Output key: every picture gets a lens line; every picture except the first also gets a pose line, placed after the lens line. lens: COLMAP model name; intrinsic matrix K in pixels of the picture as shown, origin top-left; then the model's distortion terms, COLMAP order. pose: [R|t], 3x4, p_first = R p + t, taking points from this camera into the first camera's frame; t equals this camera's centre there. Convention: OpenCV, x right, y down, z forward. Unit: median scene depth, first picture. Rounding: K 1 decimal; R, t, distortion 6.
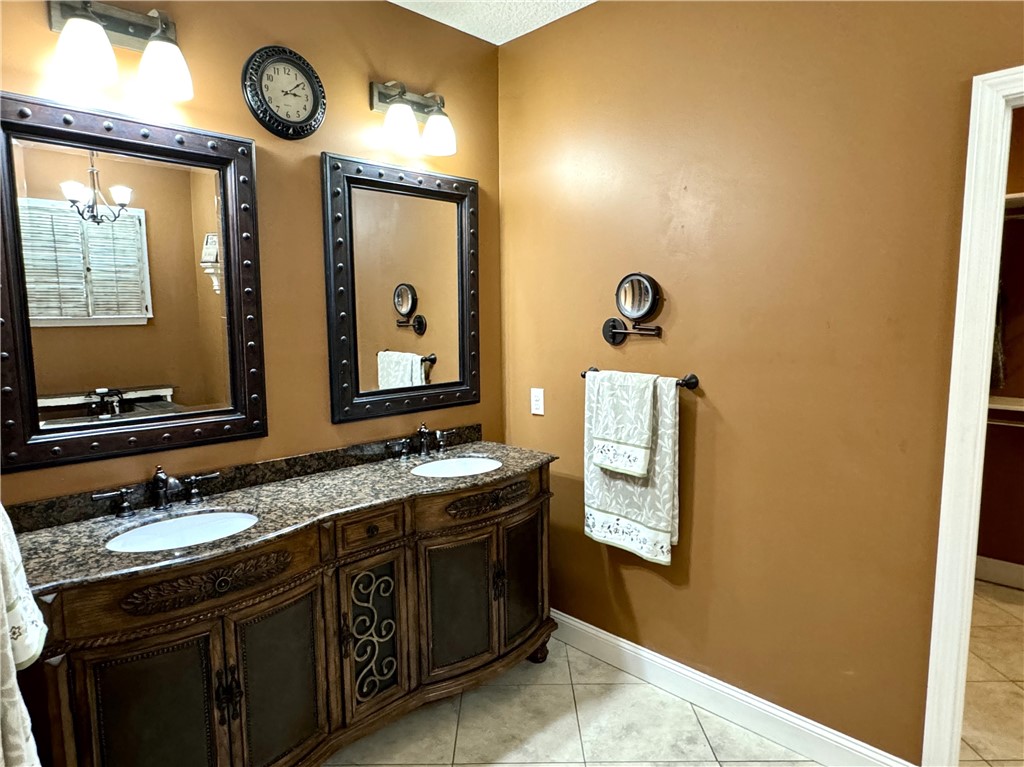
lens RADIAL K [[614.5, 0, 512.0], [0, 614.5, 383.5], [0, 0, 1]] dist [-0.000632, -0.000149]
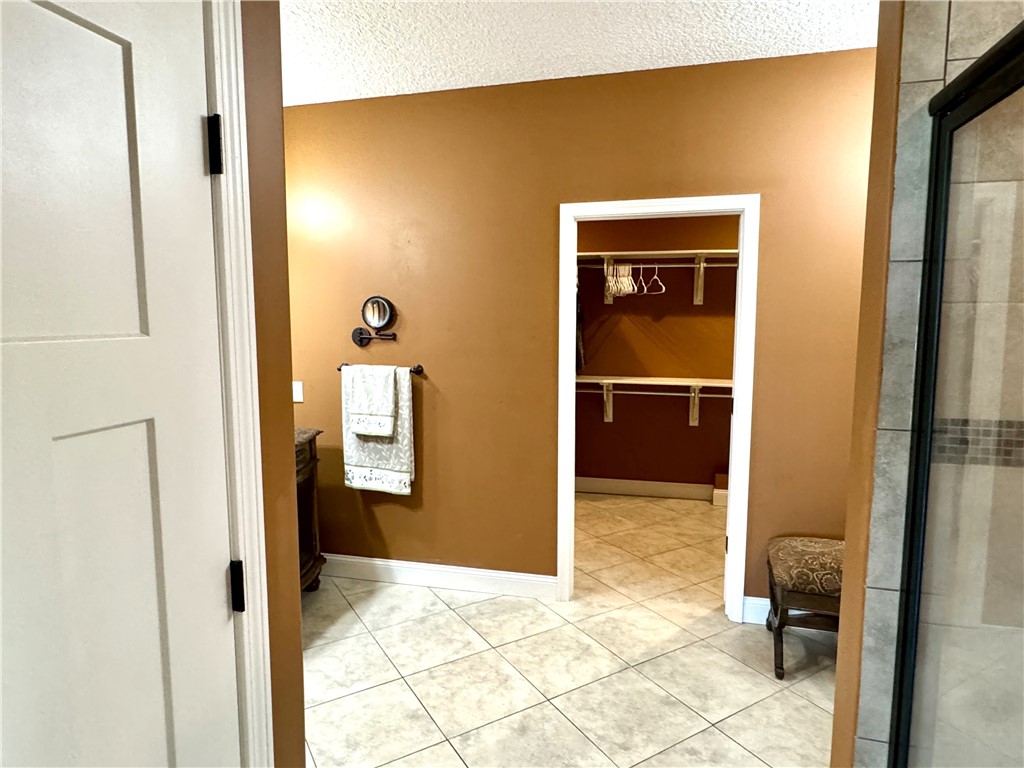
lens RADIAL K [[593.9, 0, 512.0], [0, 593.9, 384.0], [0, 0, 1]] dist [0.000941, 0.000004]
pose [[0.848781, -0.048596, 0.526507, -0.271033], [0.055124, 0.998474, 0.003293, 0.038610], [-0.525863, 0.026229, 0.850165, -0.343505]]
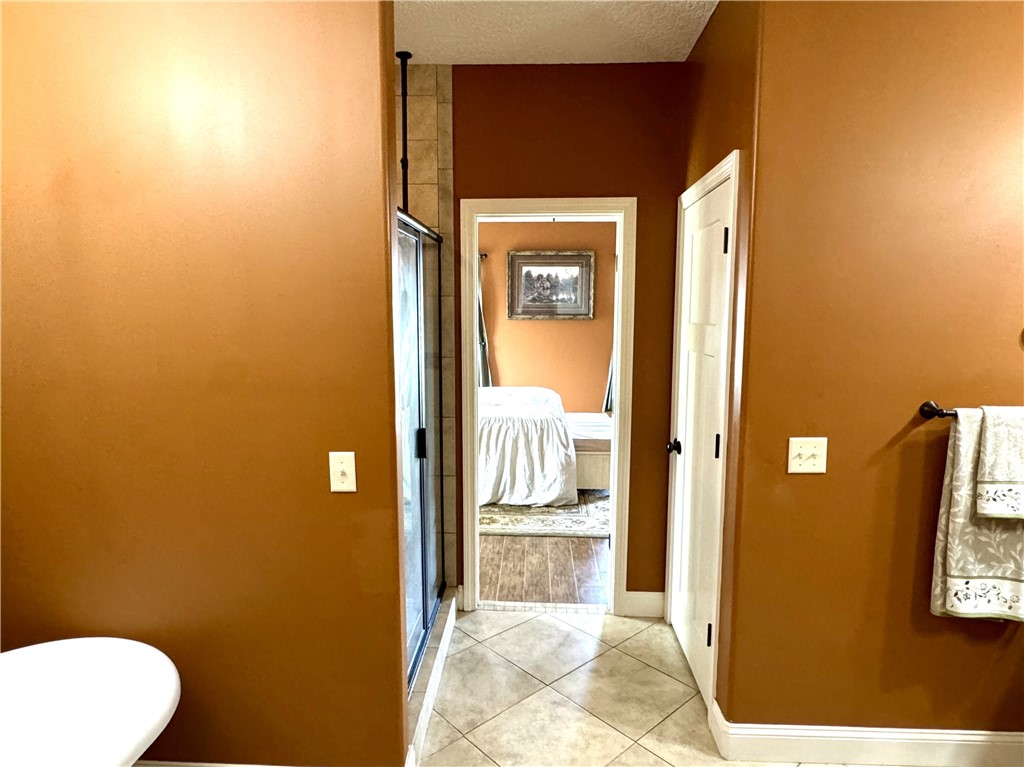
lens RADIAL K [[614.5, 0, 512.0], [0, 614.5, 383.5], [0, 0, 1]] dist [-0.000632, -0.000149]
pose [[0.730523, -0.058213, 0.680403, -0.797266], [0.068028, 0.997607, 0.012313, -0.081726], [-0.679492, 0.037292, 0.732735, 0.844589]]
